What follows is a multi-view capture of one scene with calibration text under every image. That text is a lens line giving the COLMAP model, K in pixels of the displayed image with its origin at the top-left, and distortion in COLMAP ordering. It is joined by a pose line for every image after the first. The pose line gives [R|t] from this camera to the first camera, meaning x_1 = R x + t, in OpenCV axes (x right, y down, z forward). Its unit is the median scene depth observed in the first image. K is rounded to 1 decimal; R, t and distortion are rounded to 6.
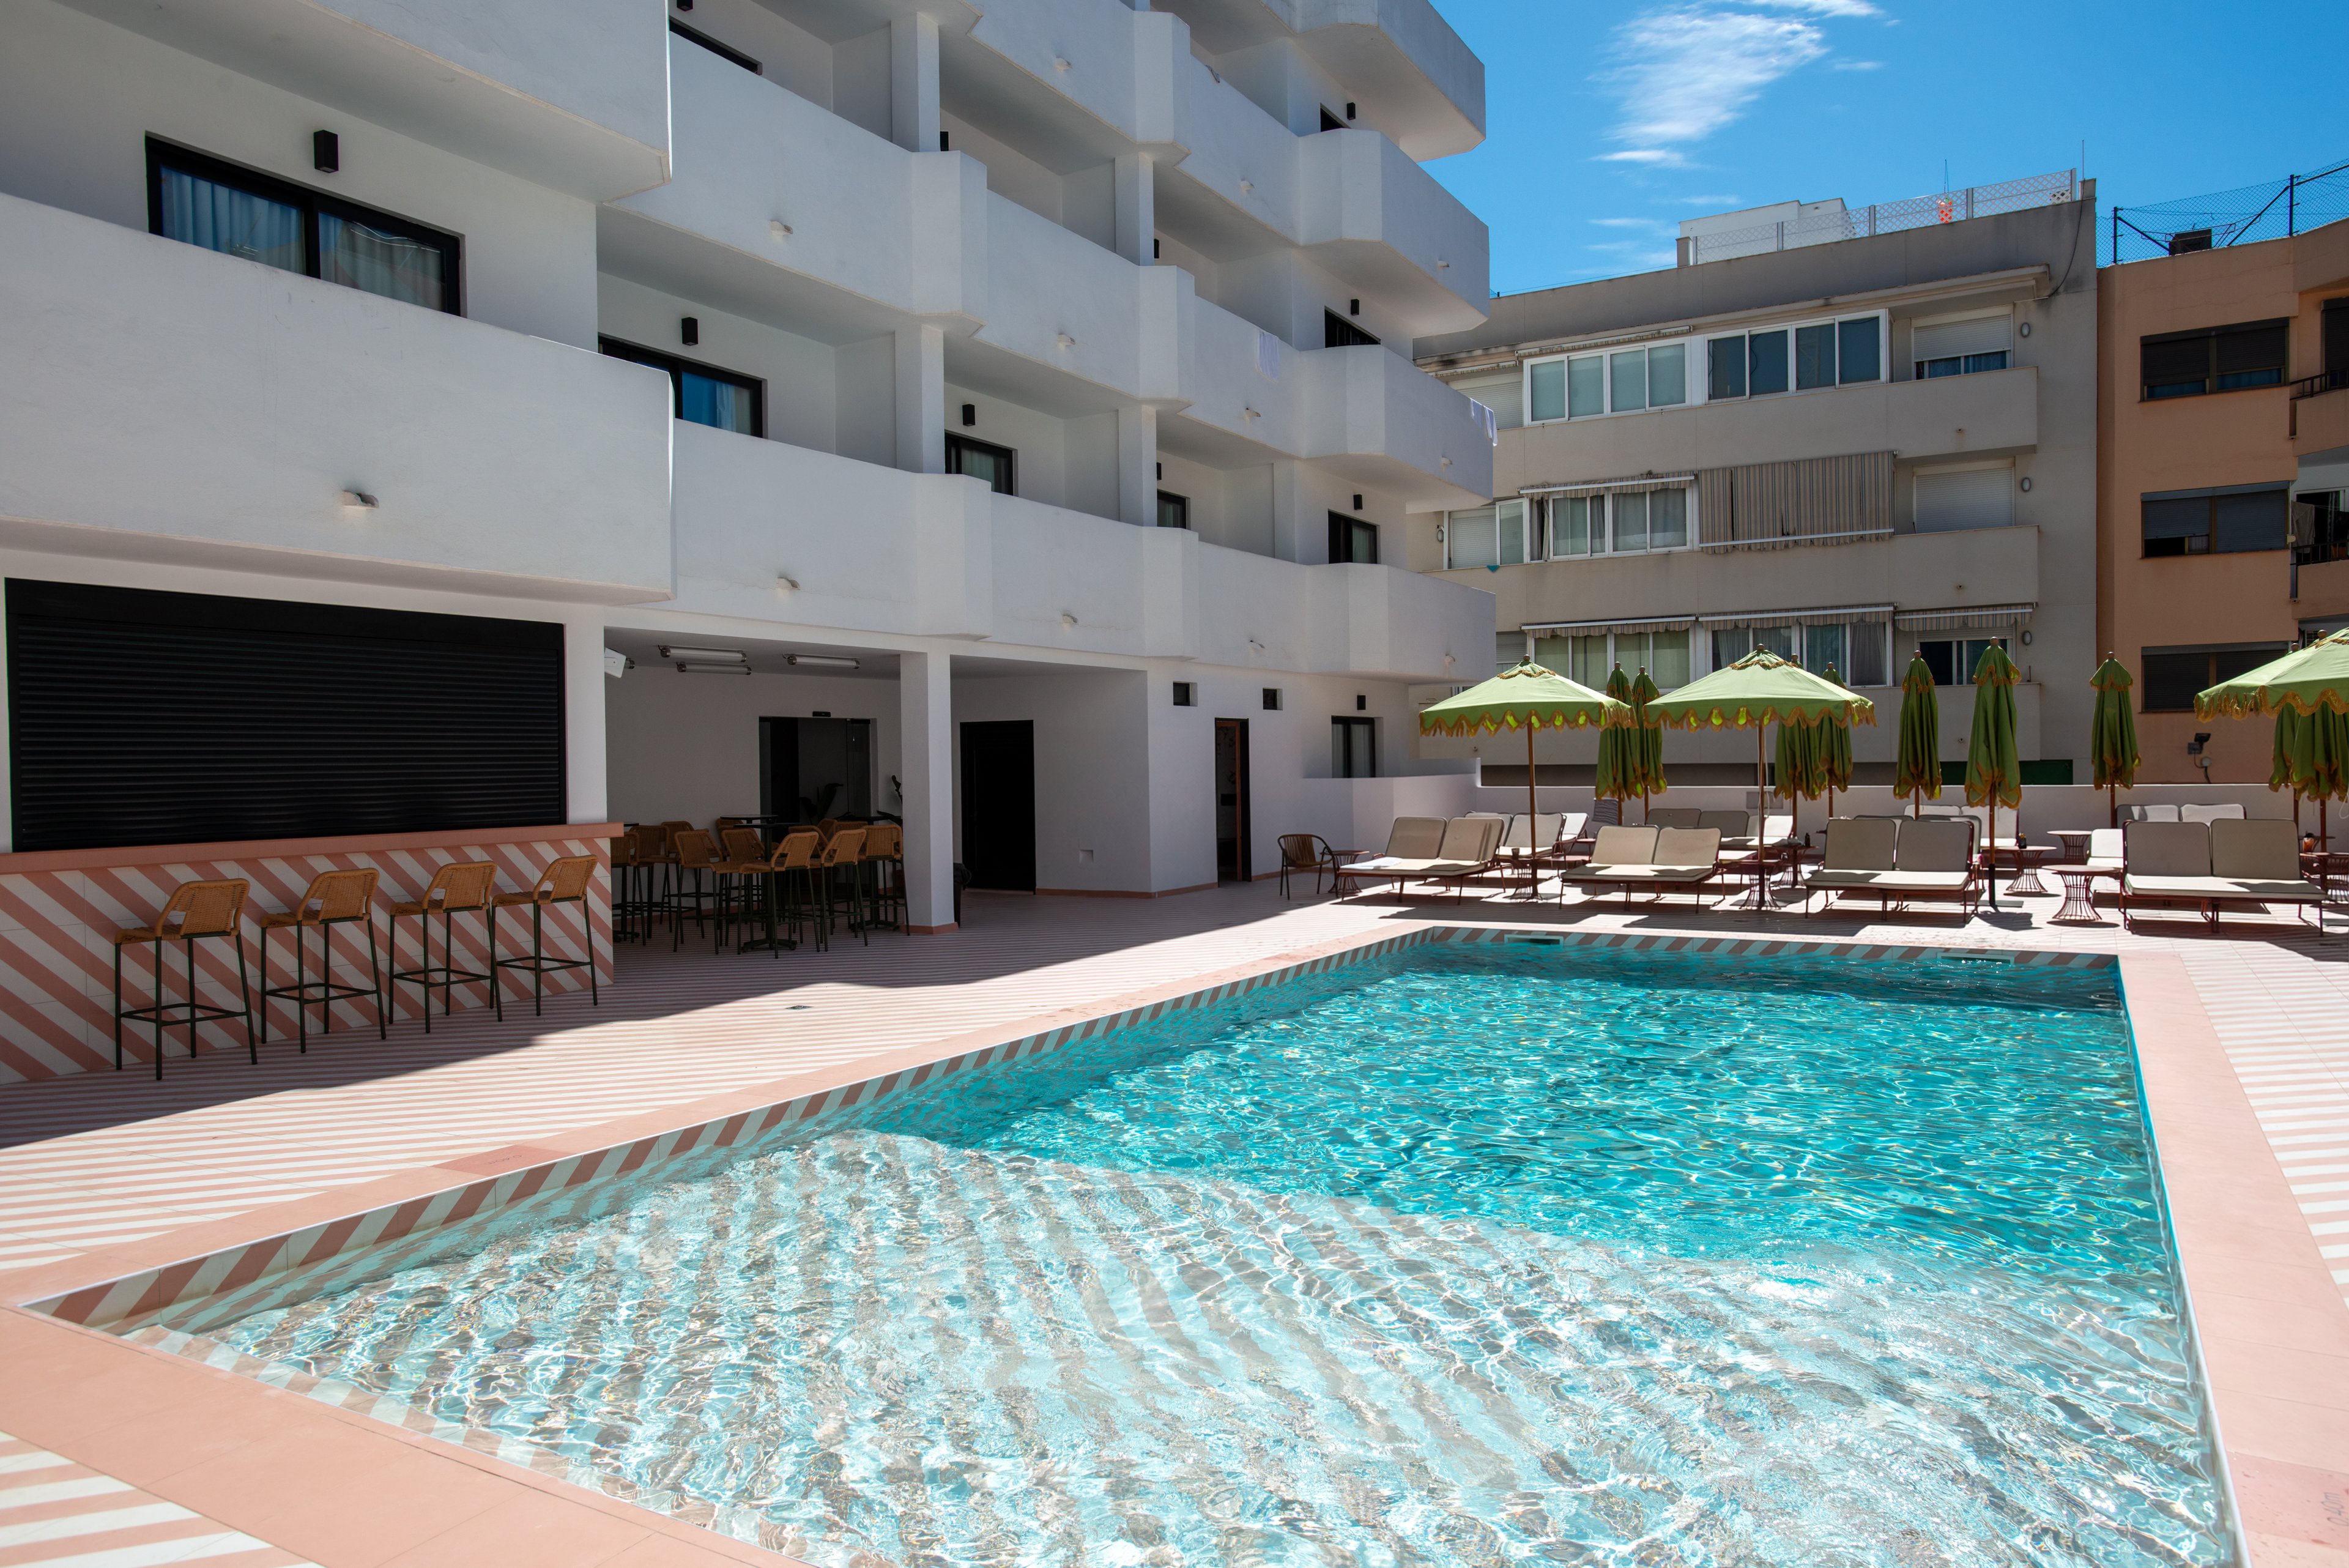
lens RADIAL K [[1528.9, 0, 1172.3], [0, 1528.9, 748.1], [0, 0, 1]] dist [-0.003122, 0.001467]
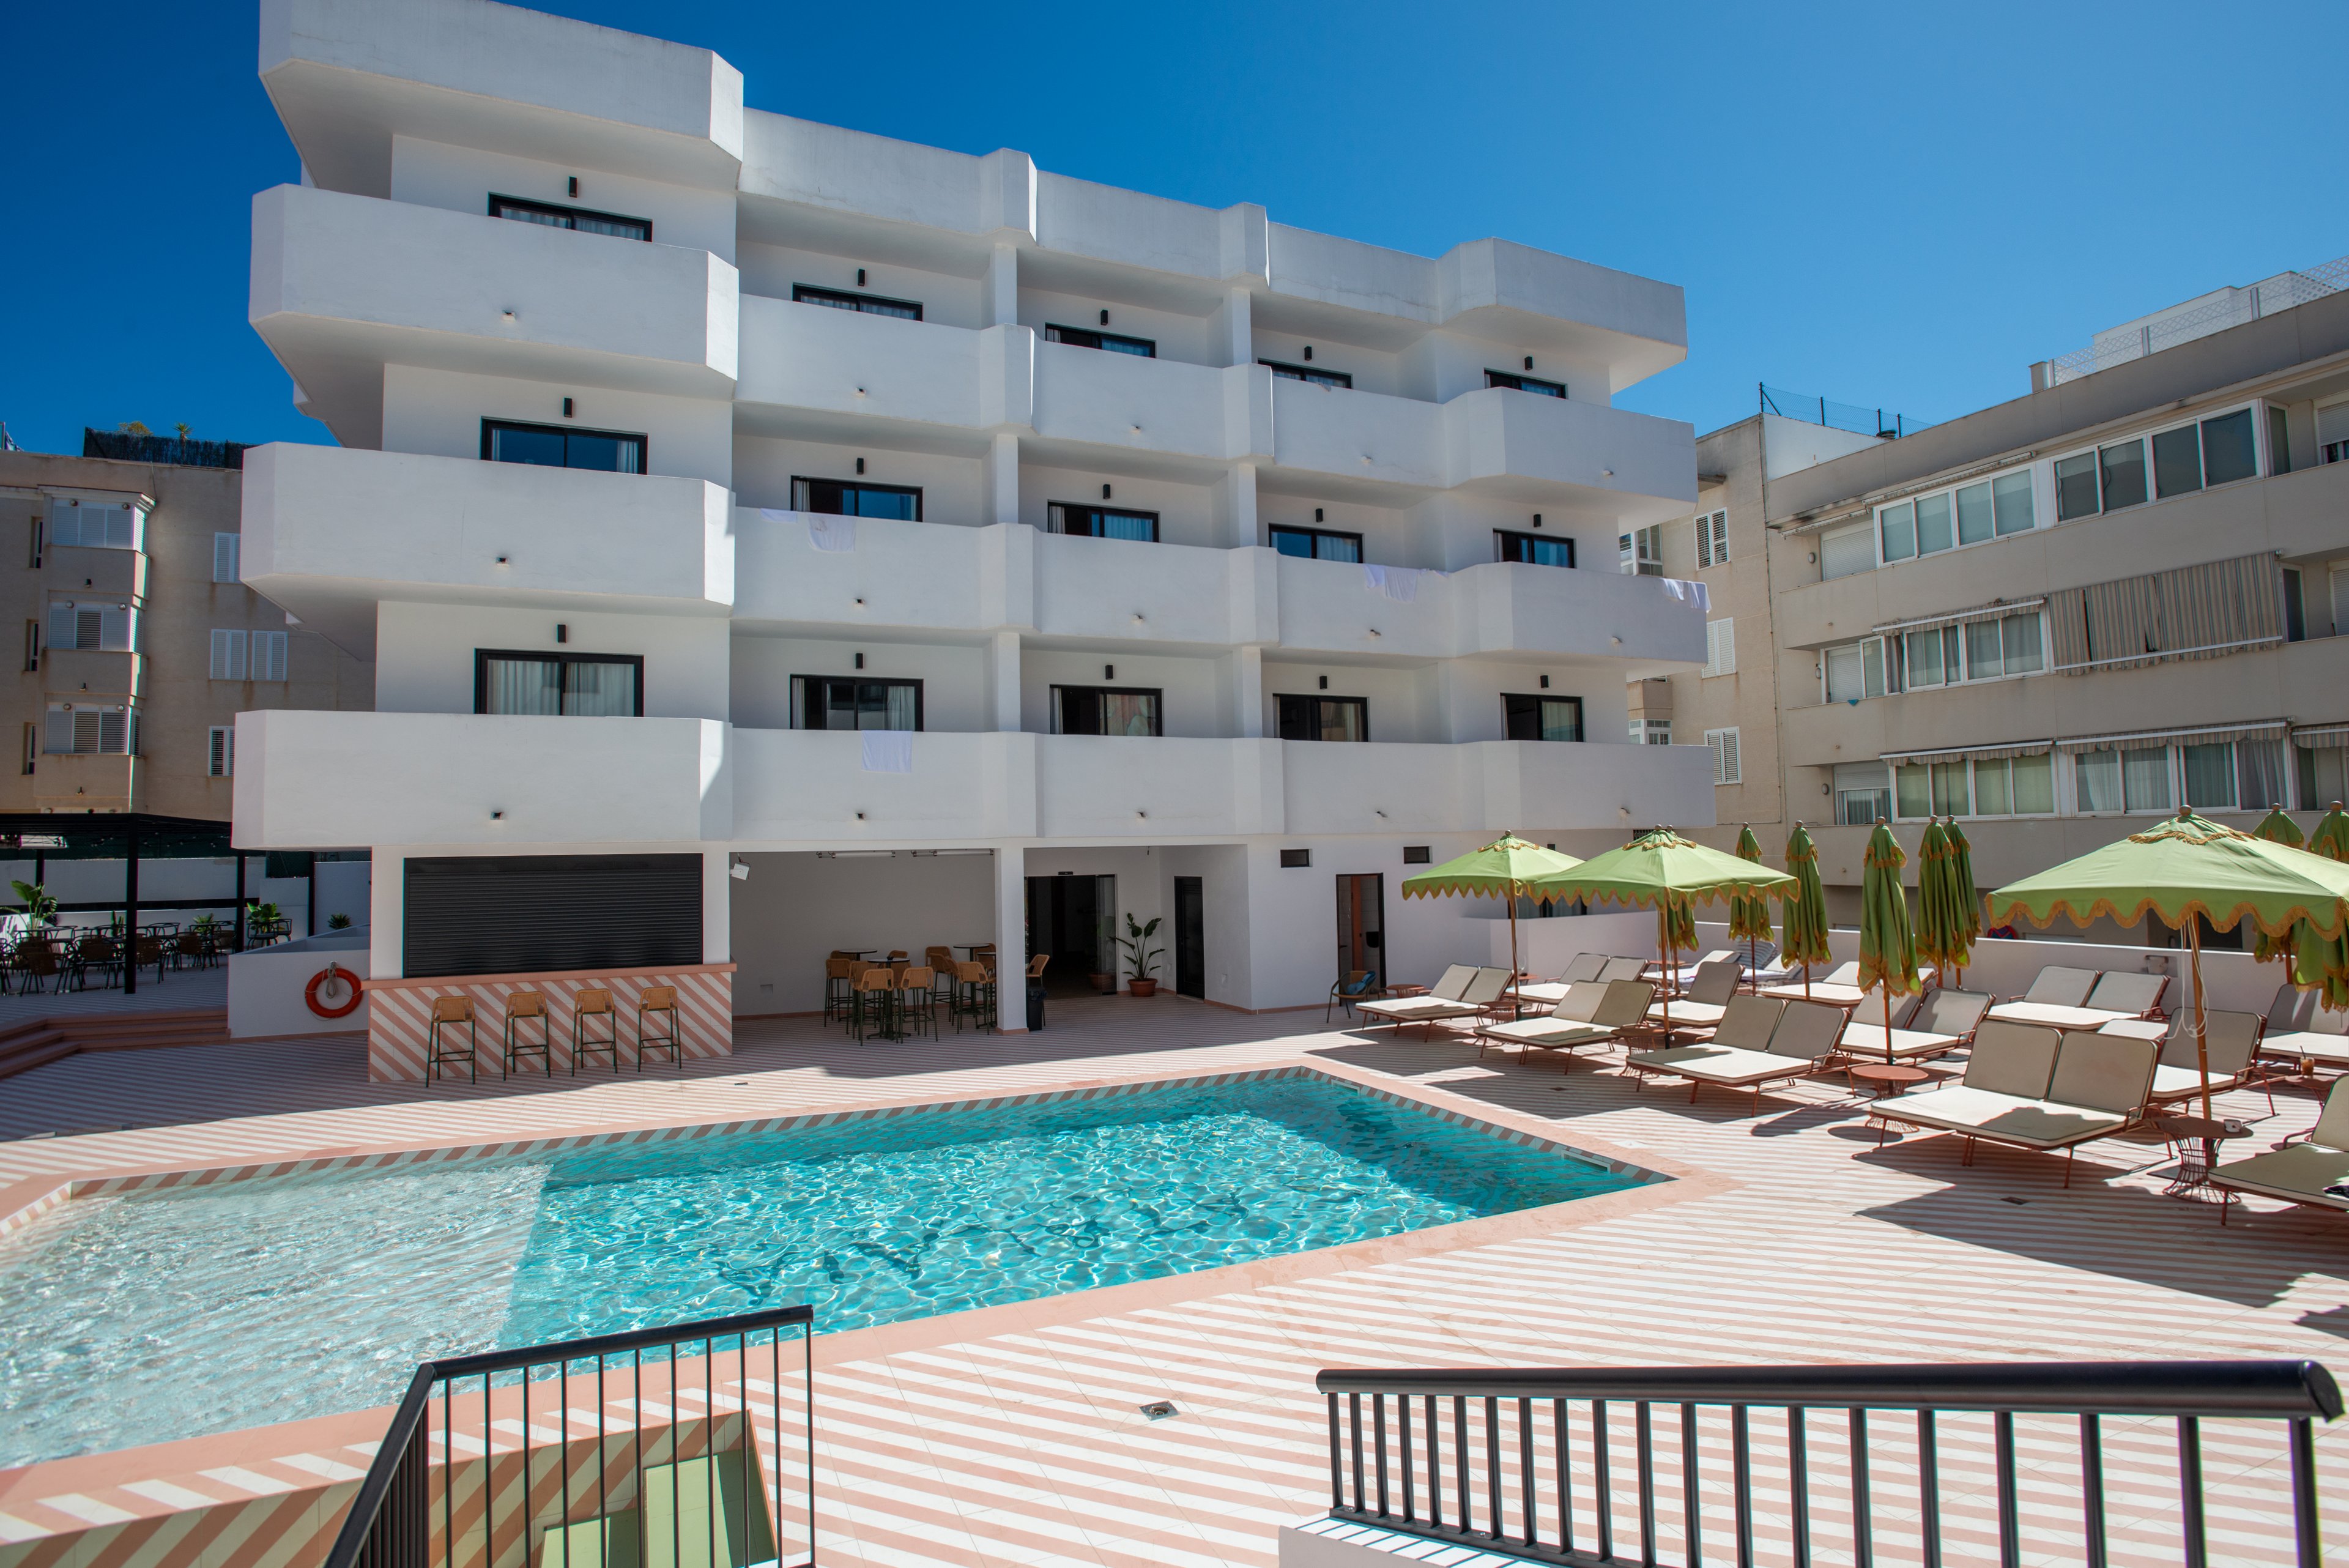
lens RADIAL K [[1168.7, 0, 1169.6], [0, 1168.7, 758.2], [0, 0, 1]] dist [-0.066071, 0.040934]
pose [[0.812401, -0.047788, -0.581137, 0.317234], [0.013407, 0.997903, -0.063317, -0.036930], [0.582945, 0.043648, 0.811339, 0.073269]]
